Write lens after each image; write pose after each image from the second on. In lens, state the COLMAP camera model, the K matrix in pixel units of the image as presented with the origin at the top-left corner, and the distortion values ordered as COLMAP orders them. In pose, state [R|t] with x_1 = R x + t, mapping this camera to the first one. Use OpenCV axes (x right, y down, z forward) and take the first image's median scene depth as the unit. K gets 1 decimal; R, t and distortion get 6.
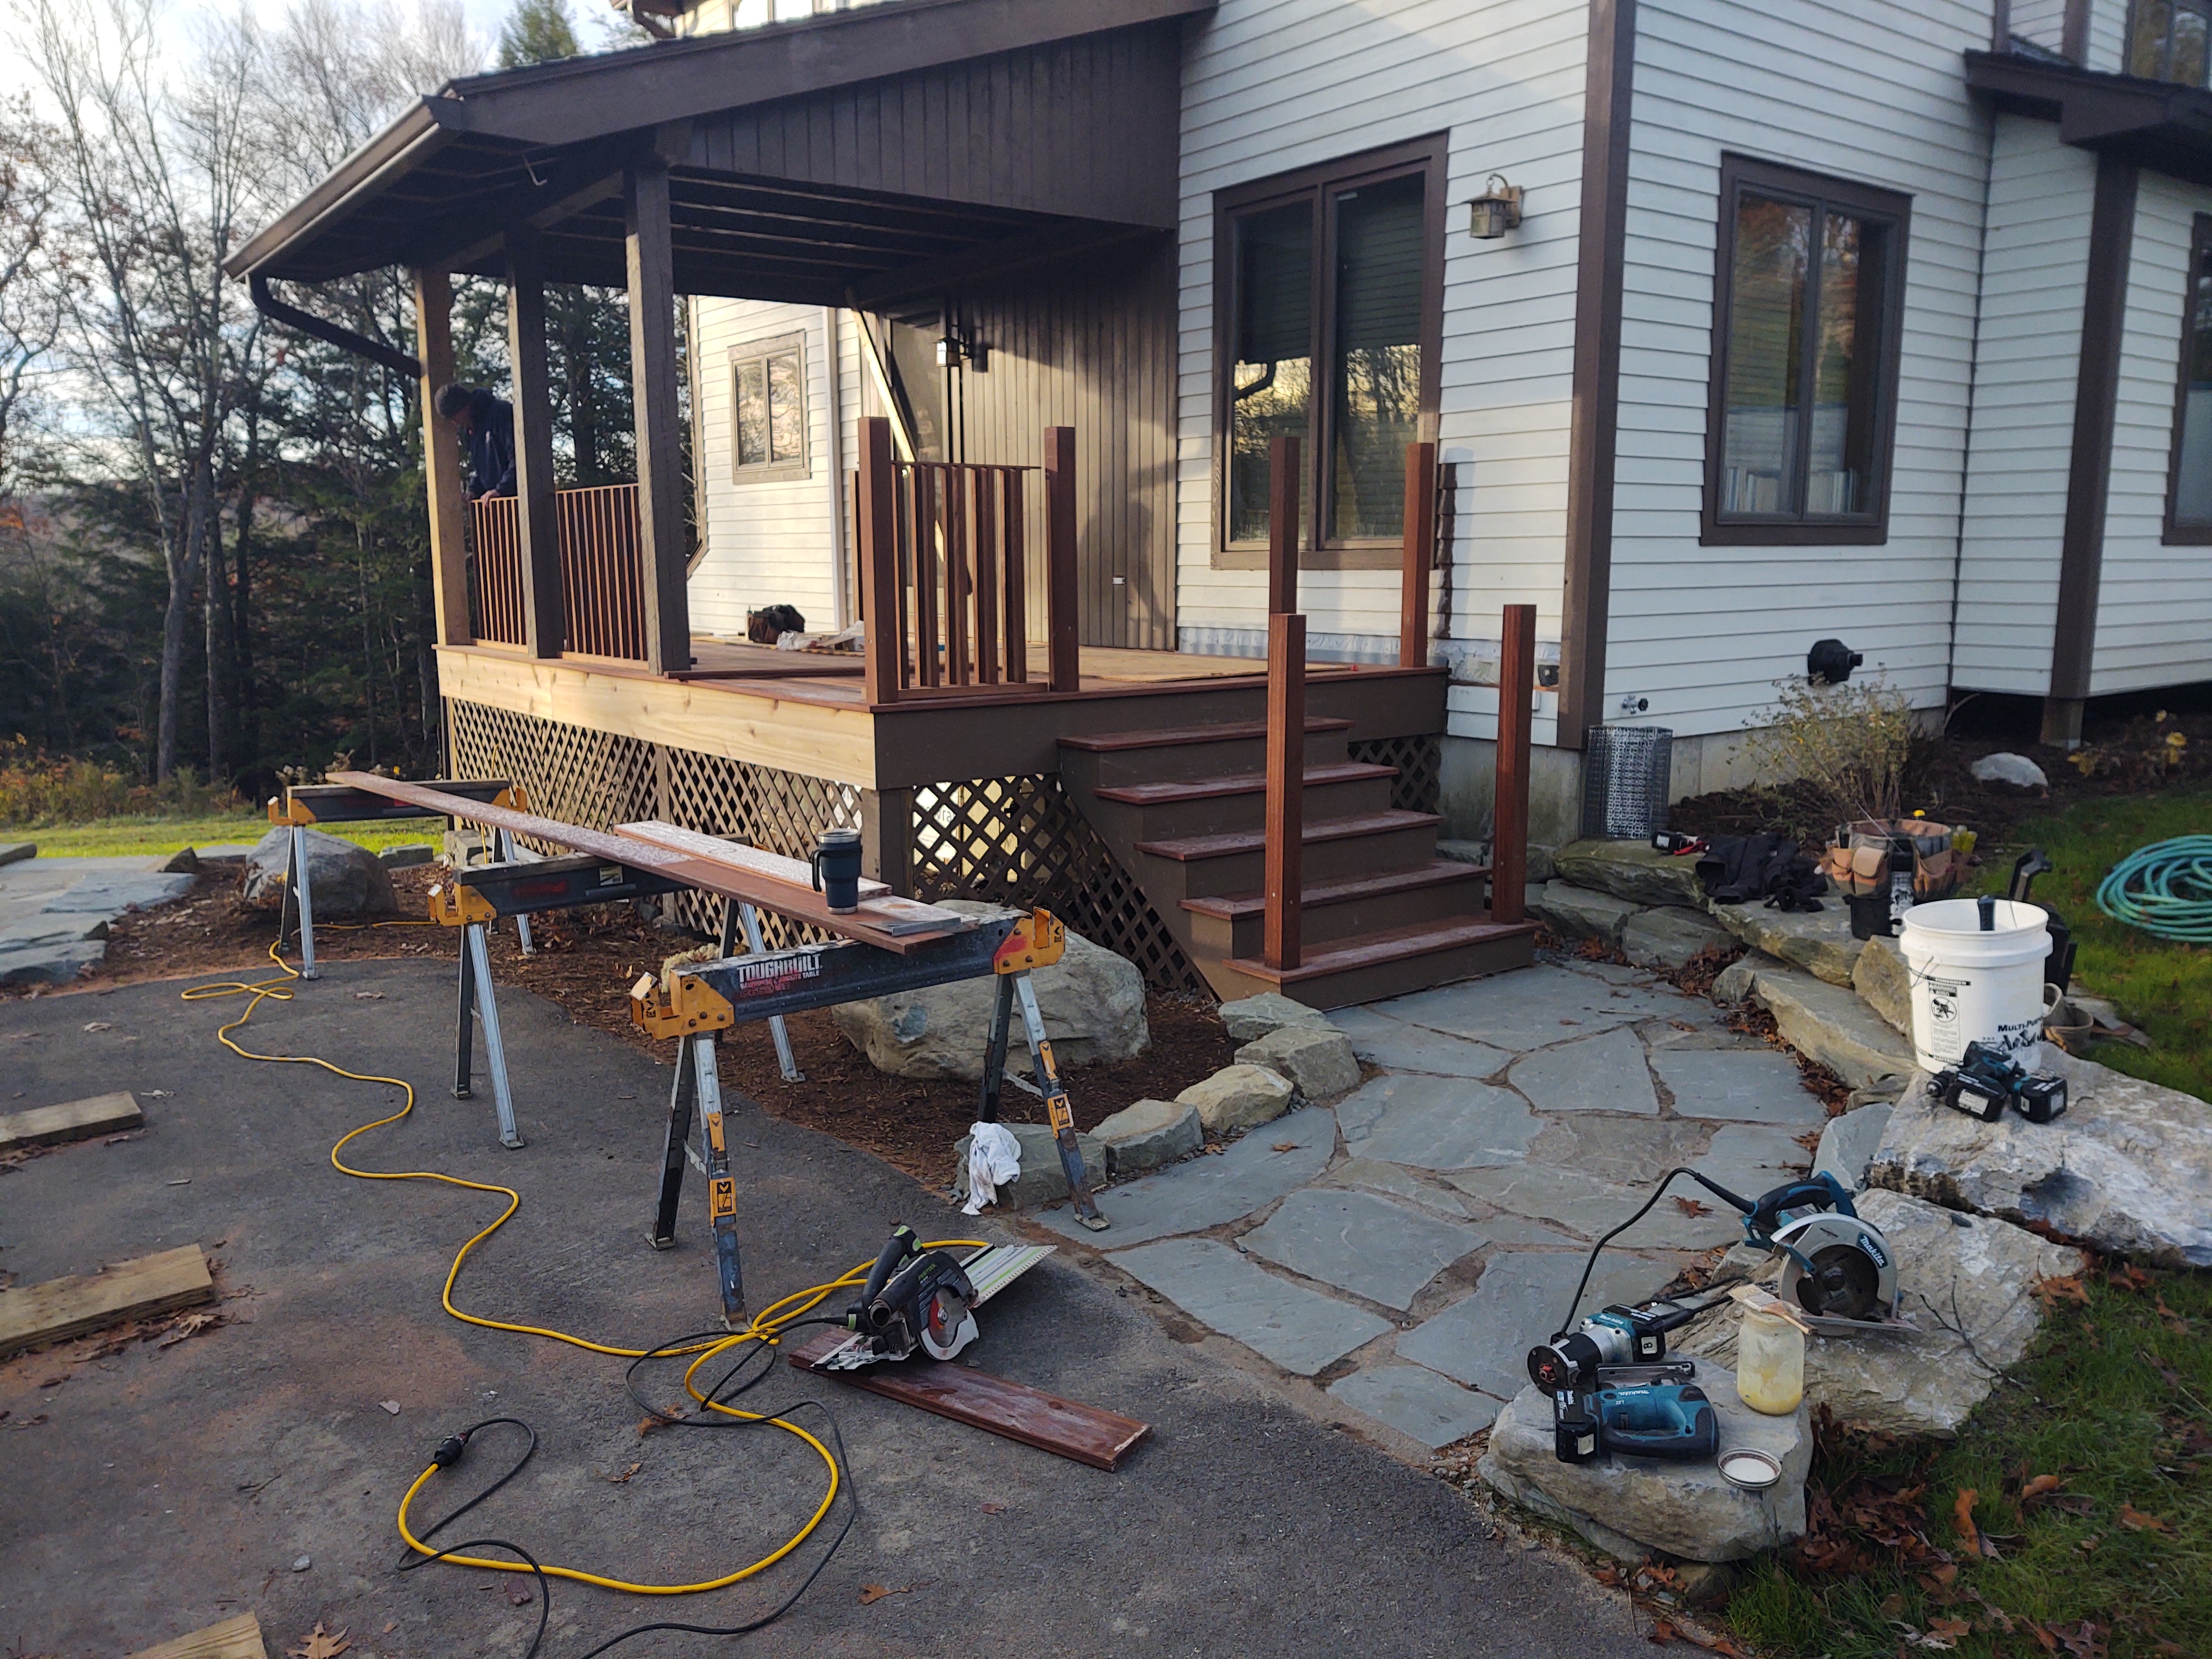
lens RADIAL K [[1683.1, 0, 1094.1], [0, 1683.1, 829.4], [0, 0, 1]] dist [0.005598, -0.008198]
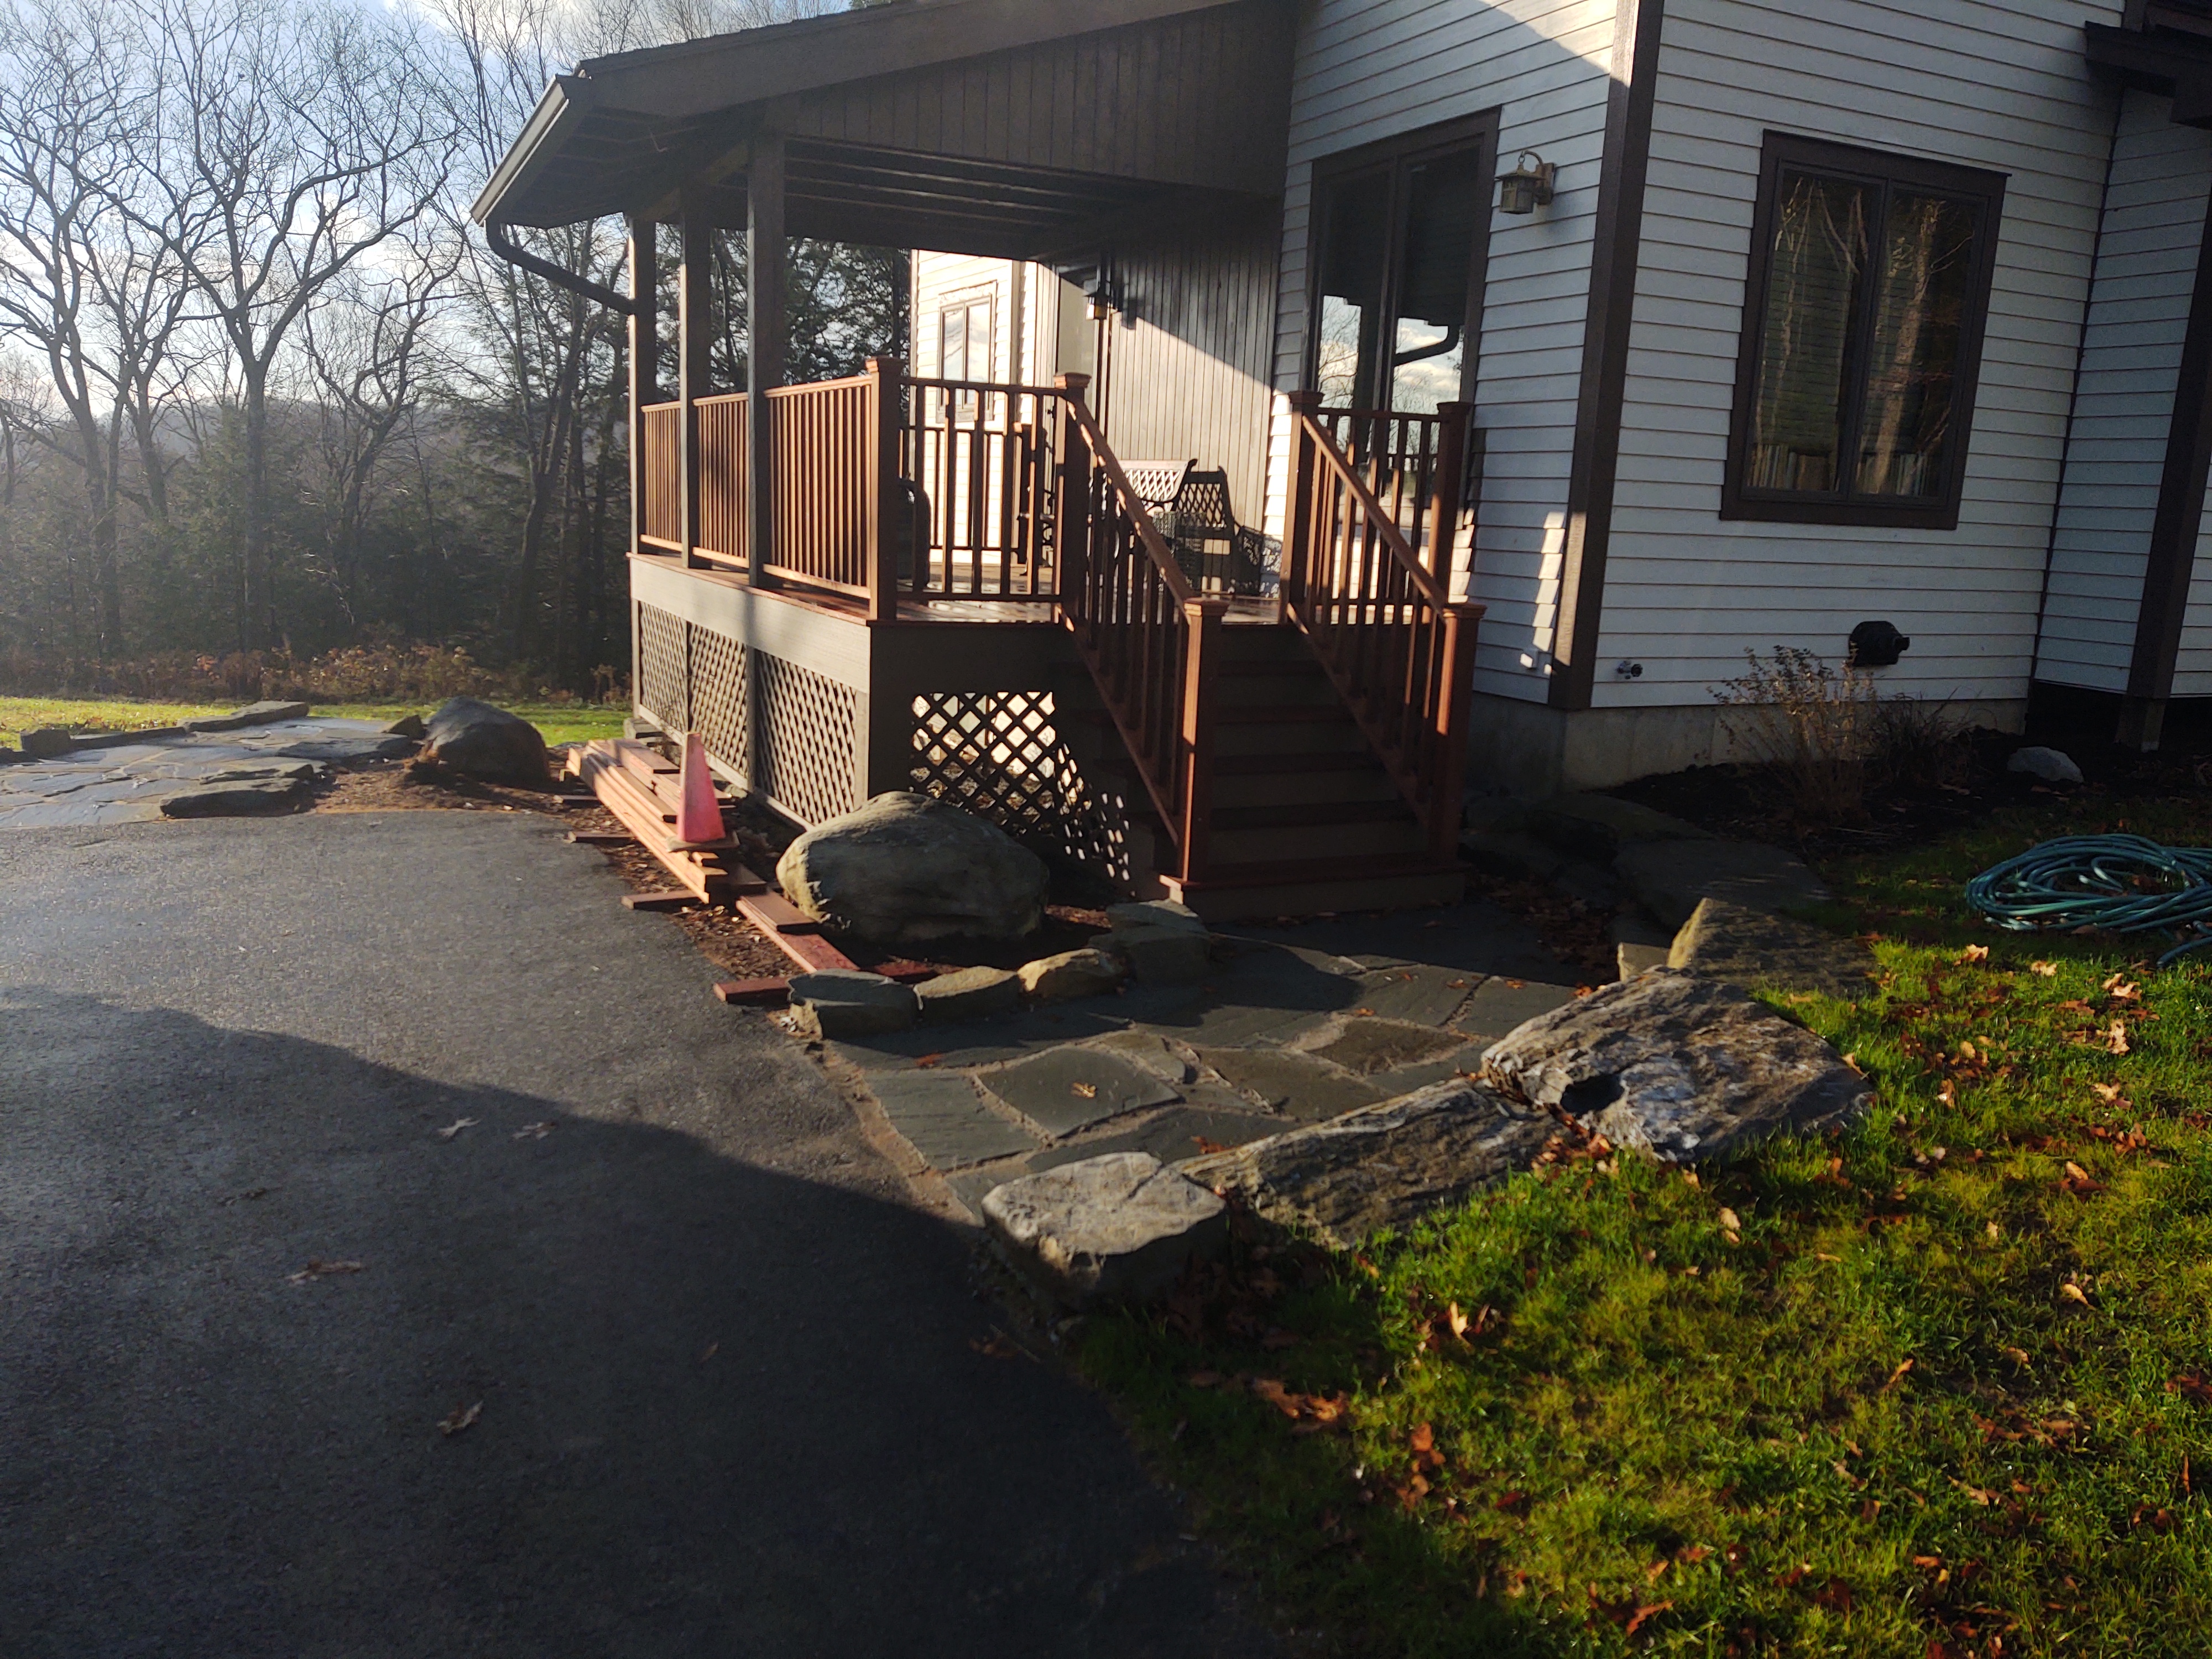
lens RADIAL K [[1683.1, 0, 1126.6], [0, 1683.1, 834.2], [0, 0, 1]] dist [0.005598, -0.008198]
pose [[0.979836, 0.084773, -0.180926, 0.190995], [-0.079022, 0.996118, 0.038777, 0.009823], [0.183511, -0.023698, 0.982732, -0.070067]]
